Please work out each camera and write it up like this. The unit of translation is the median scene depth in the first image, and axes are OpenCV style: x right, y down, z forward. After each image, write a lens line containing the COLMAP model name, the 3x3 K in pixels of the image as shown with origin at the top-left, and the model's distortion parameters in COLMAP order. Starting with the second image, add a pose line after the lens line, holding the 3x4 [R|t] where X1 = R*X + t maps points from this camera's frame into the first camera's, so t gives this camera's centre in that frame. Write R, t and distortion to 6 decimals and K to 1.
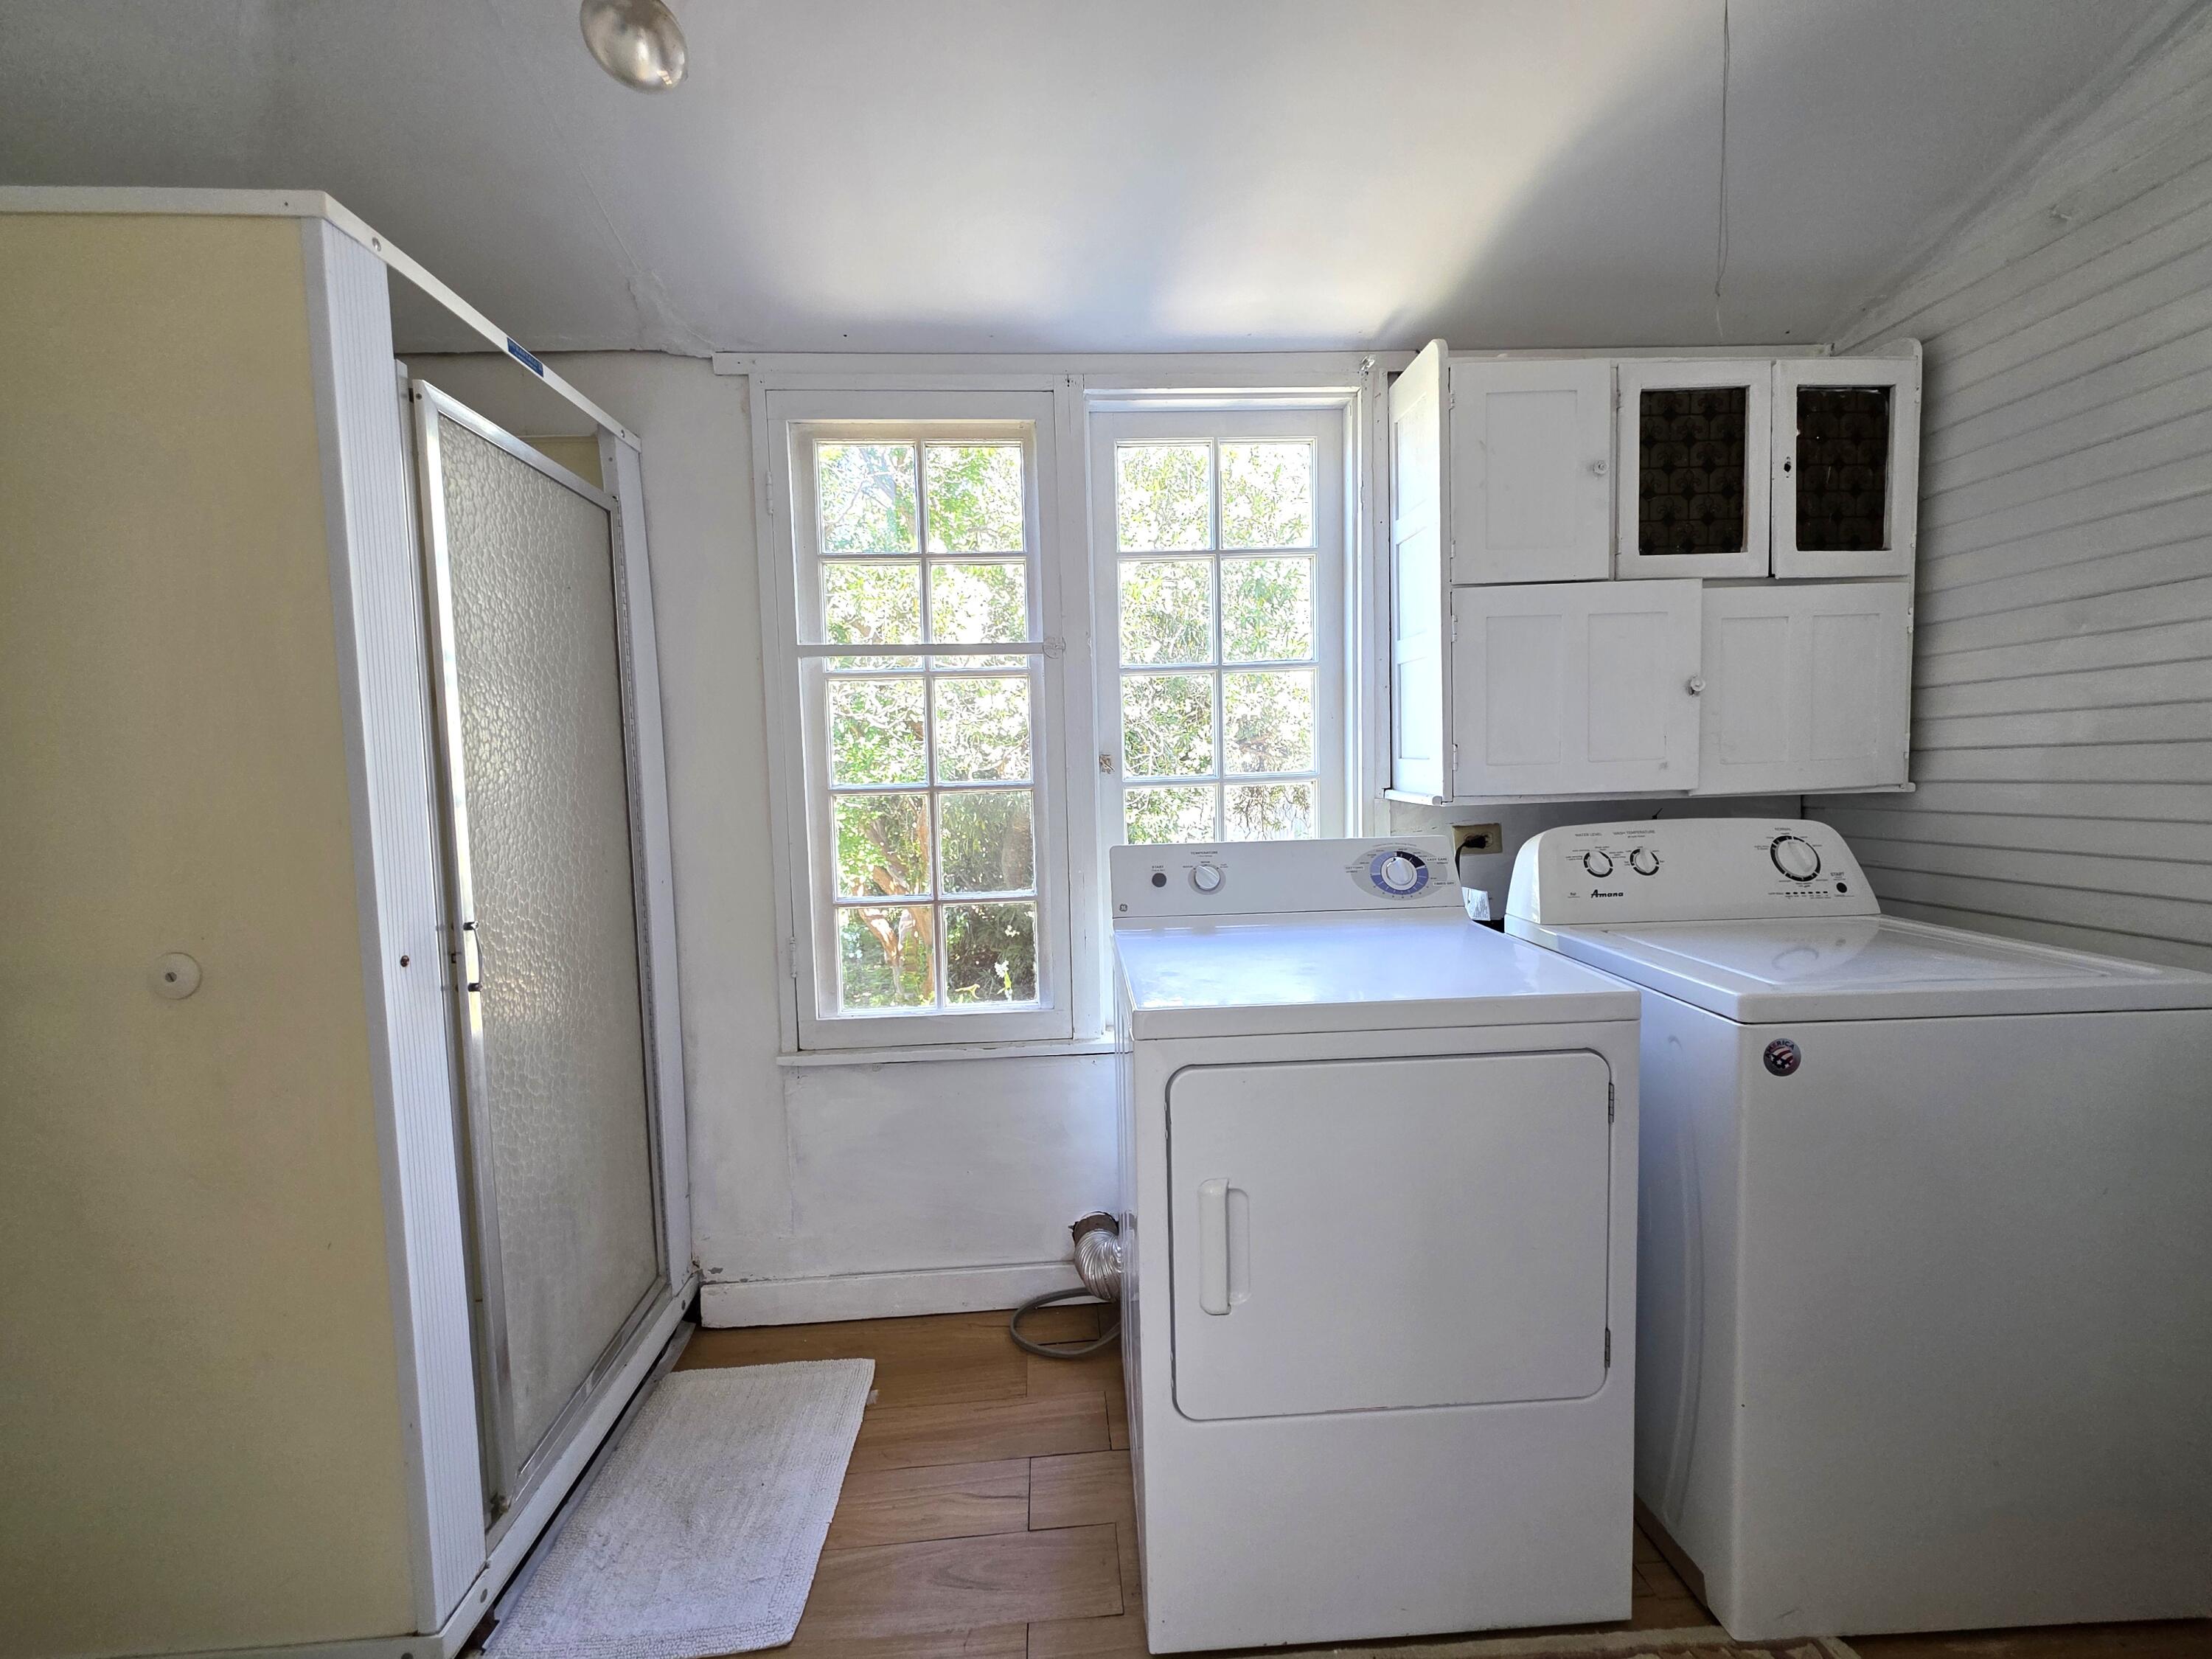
lens RADIAL K [[881.3, 0, 1104.8], [0, 881.3, 819.9], [0, 0, 1]] dist [-0.003316, 0.001476]
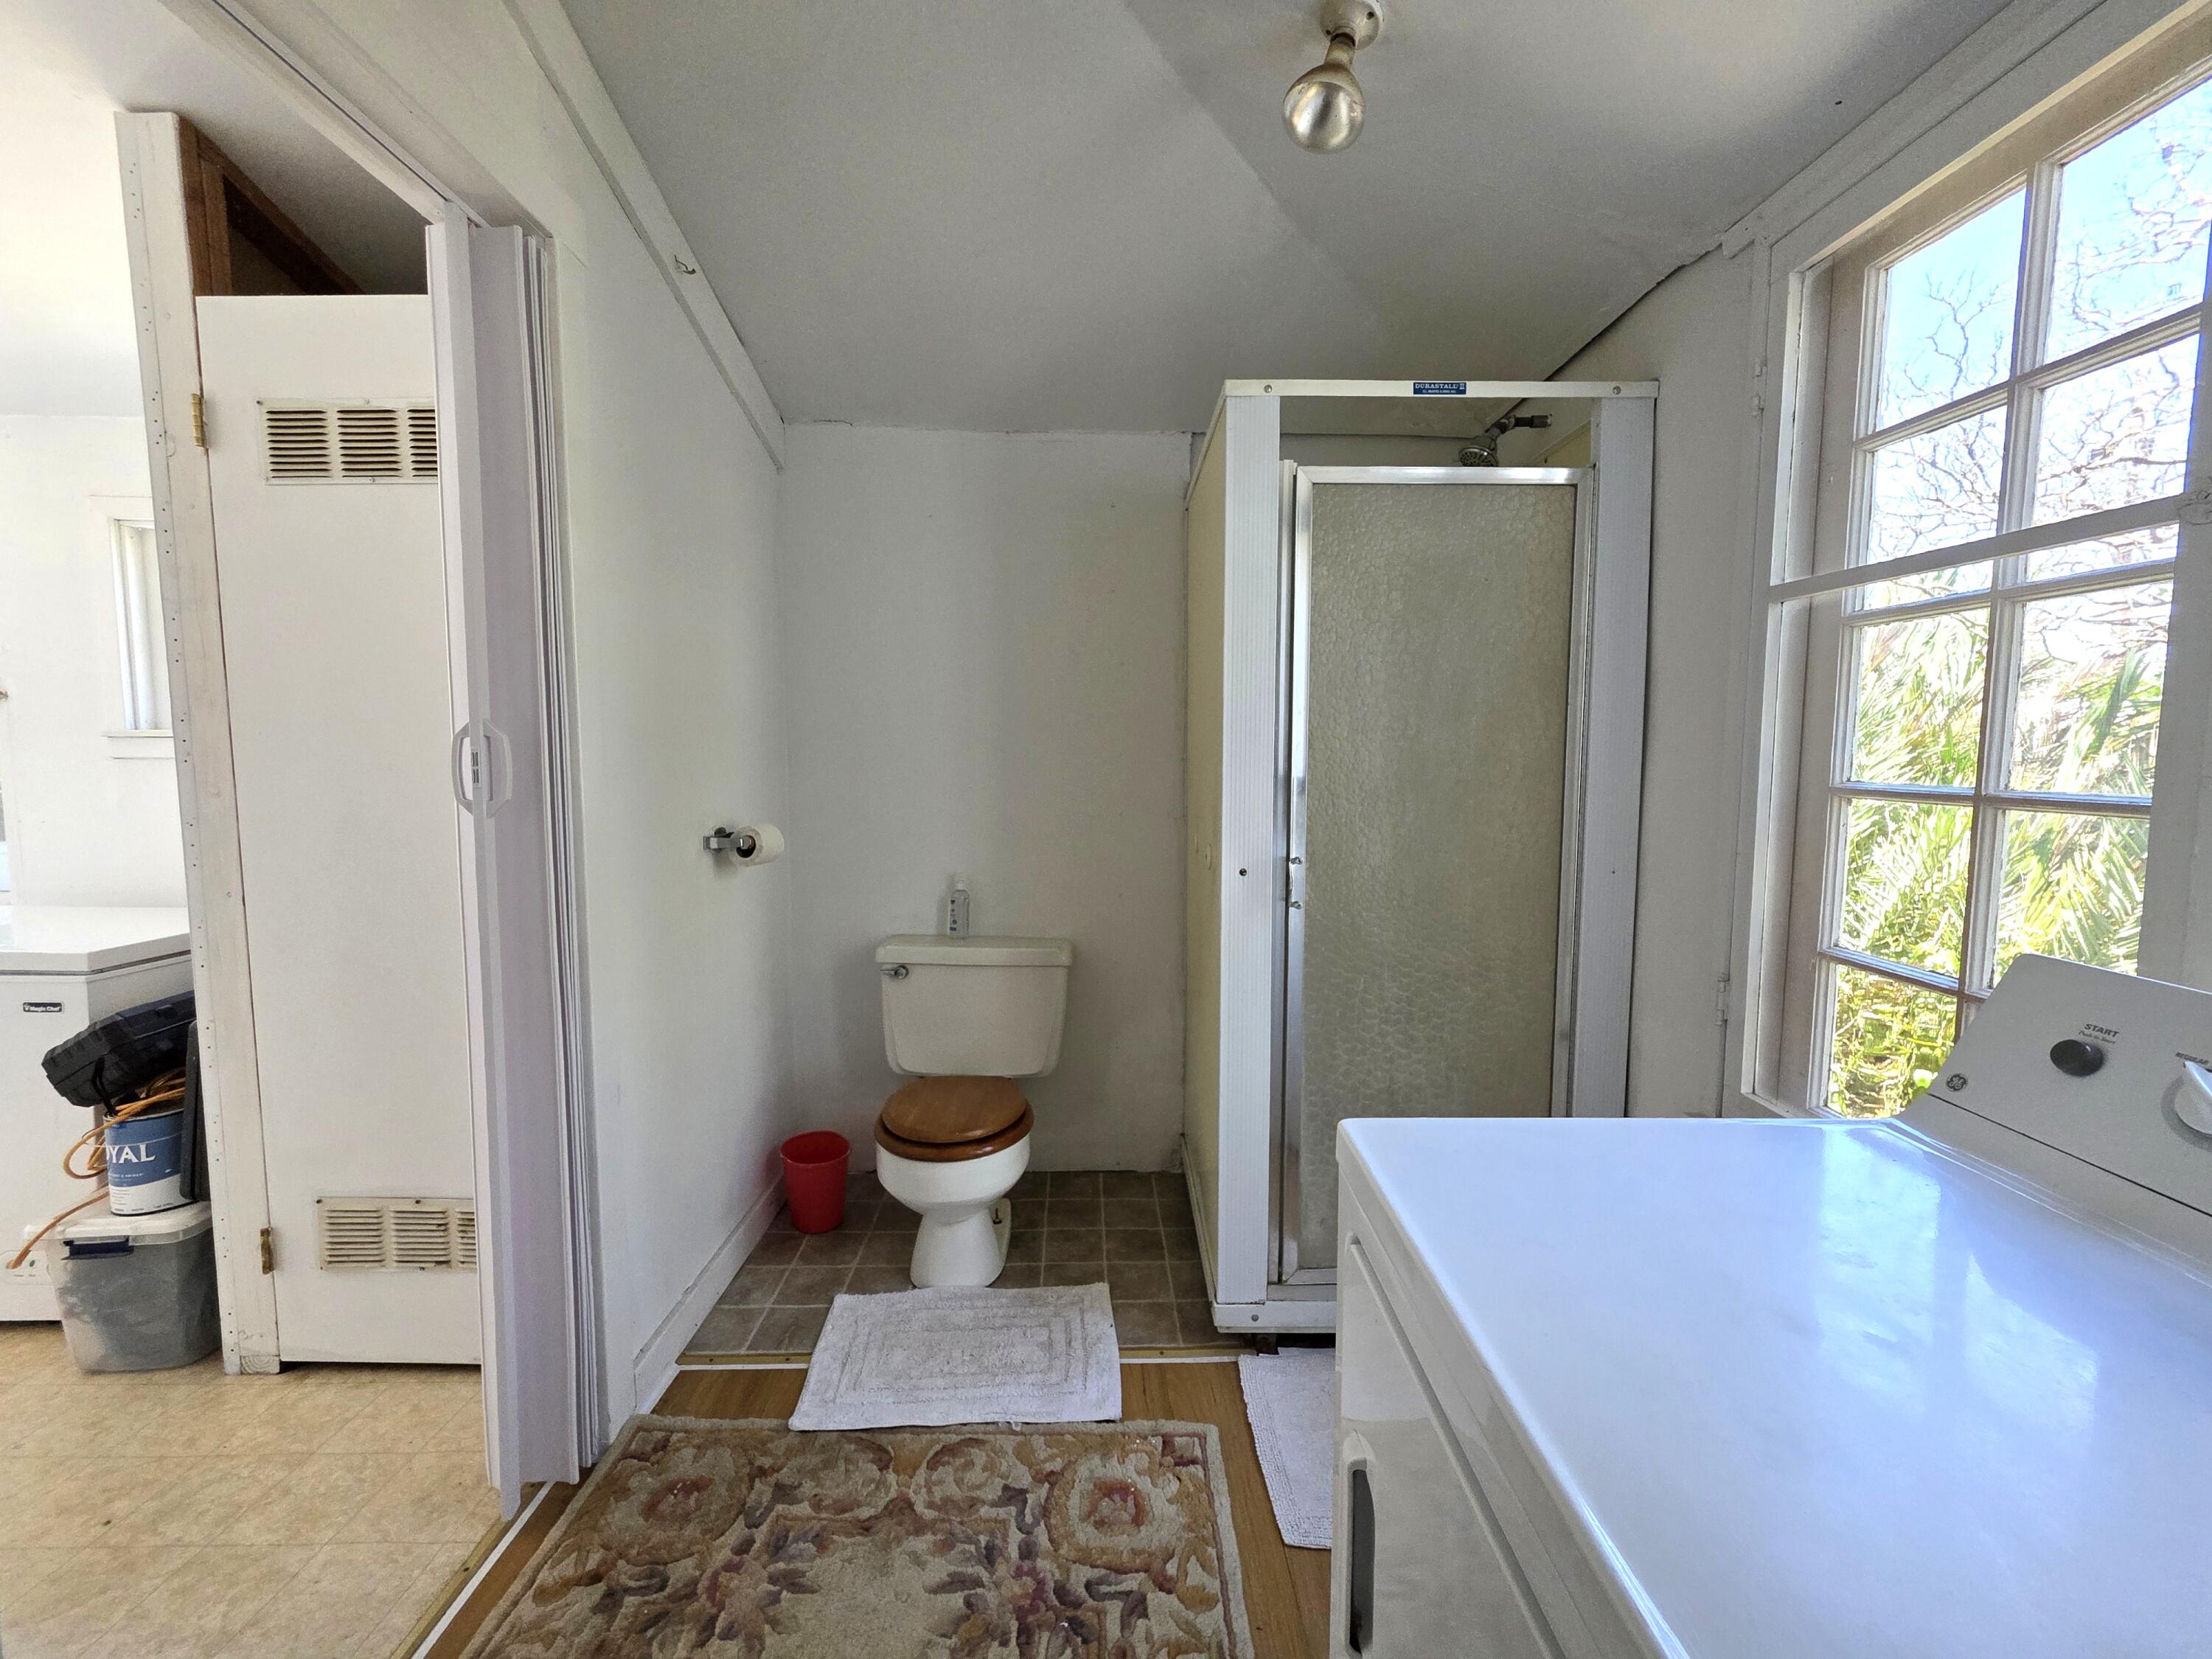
lens RADIAL K [[881.3, 0, 1104.3], [0, 881.3, 822.4], [0, 0, 1]] dist [-0.003316, 0.001476]
pose [[-0.053125, 0.110769, -0.992425, 0.551423], [-0.071557, 0.990852, 0.114424, -0.062558], [0.996021, 0.077093, -0.044712, 0.640780]]
